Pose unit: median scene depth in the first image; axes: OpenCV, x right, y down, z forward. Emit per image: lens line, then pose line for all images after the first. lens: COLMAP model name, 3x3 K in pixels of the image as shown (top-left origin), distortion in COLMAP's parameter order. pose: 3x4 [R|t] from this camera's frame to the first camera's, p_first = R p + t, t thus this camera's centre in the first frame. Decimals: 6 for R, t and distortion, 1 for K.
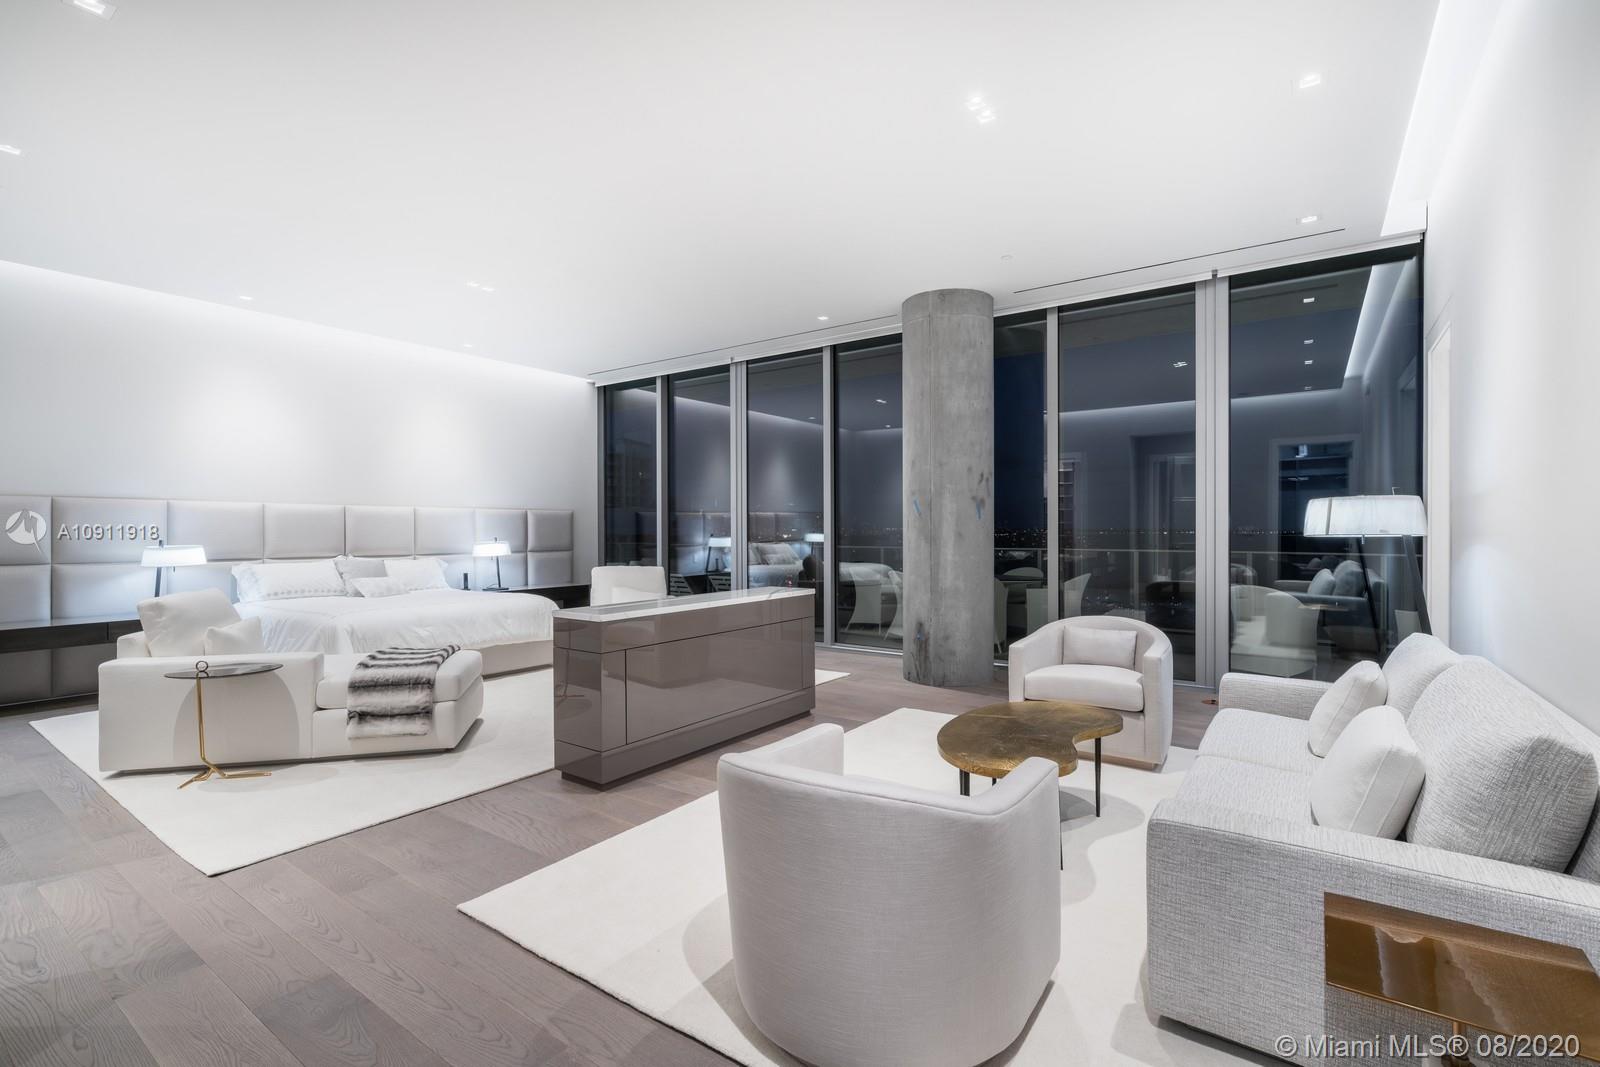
lens RADIAL K [[721.3, 0, 802.9], [0, 721.3, 531.8], [0, 0, 1]] dist [-0.015313, 0.003940]
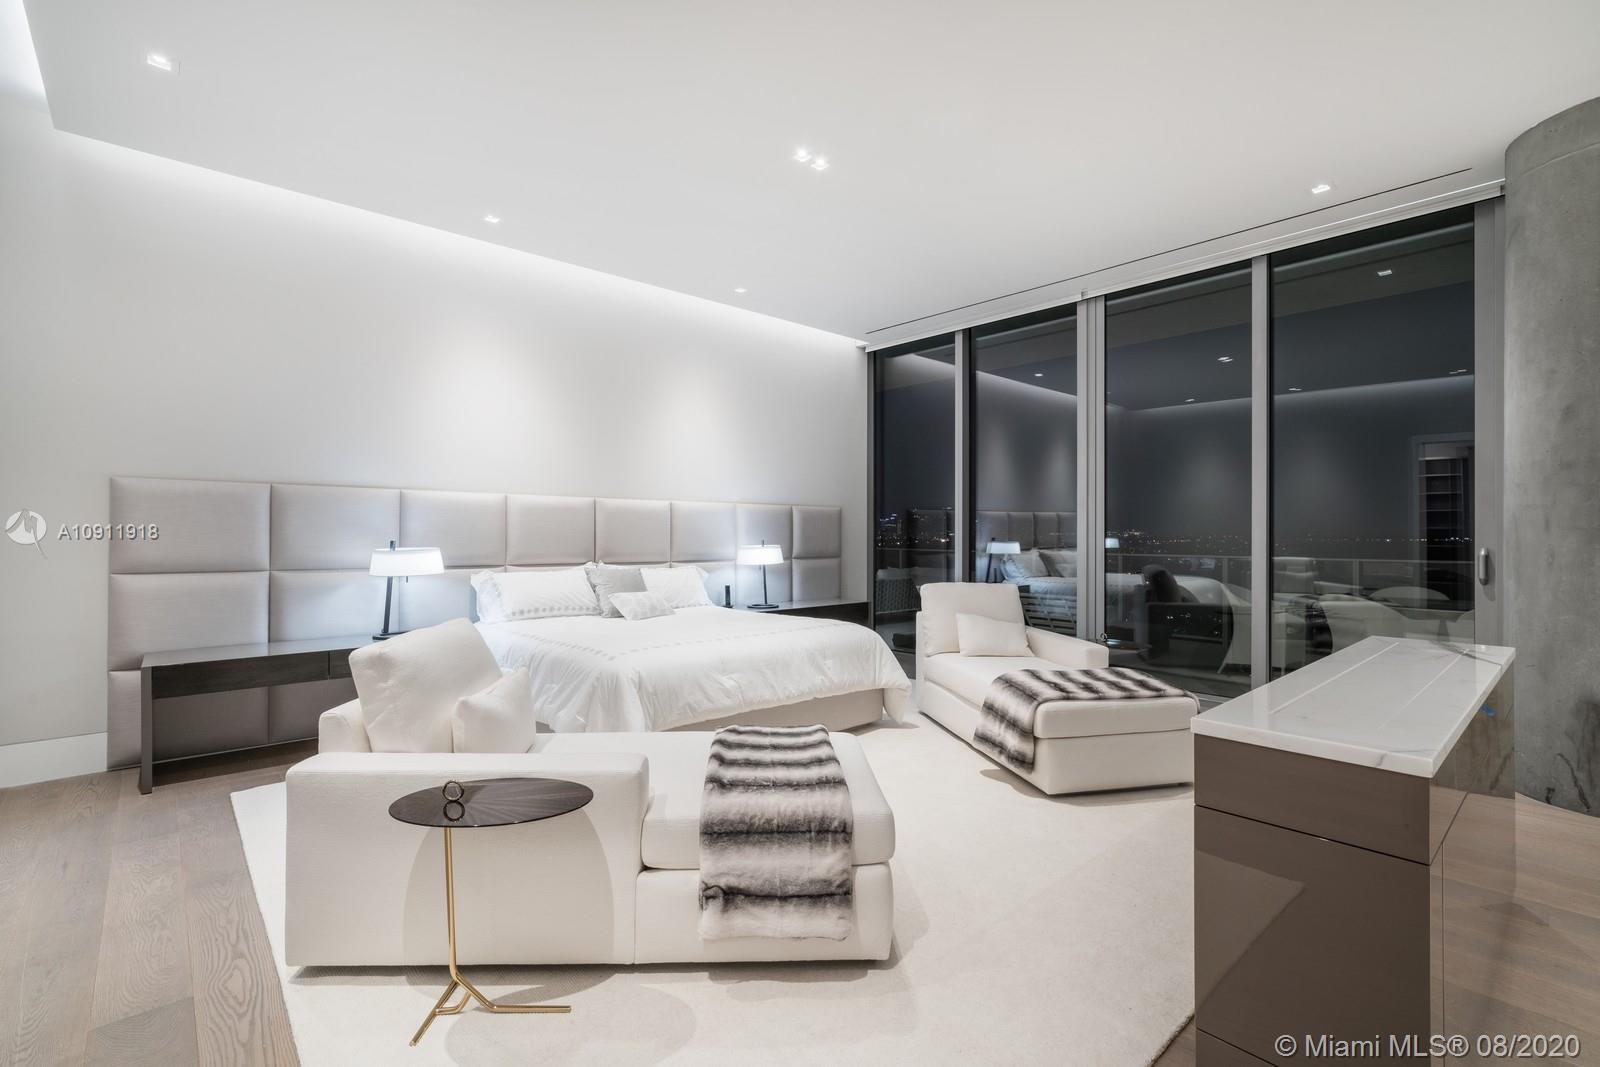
lens RADIAL K [[721.3, 0, 801.0], [0, 721.3, 535.1], [0, 0, 1]] dist [-0.015313, 0.003940]
pose [[0.975913, 0.007164, -0.218044, -0.269848], [-0.007343, 0.999973, -0.000012, 0.002205], [0.218038, 0.001612, 0.975939, 0.305842]]
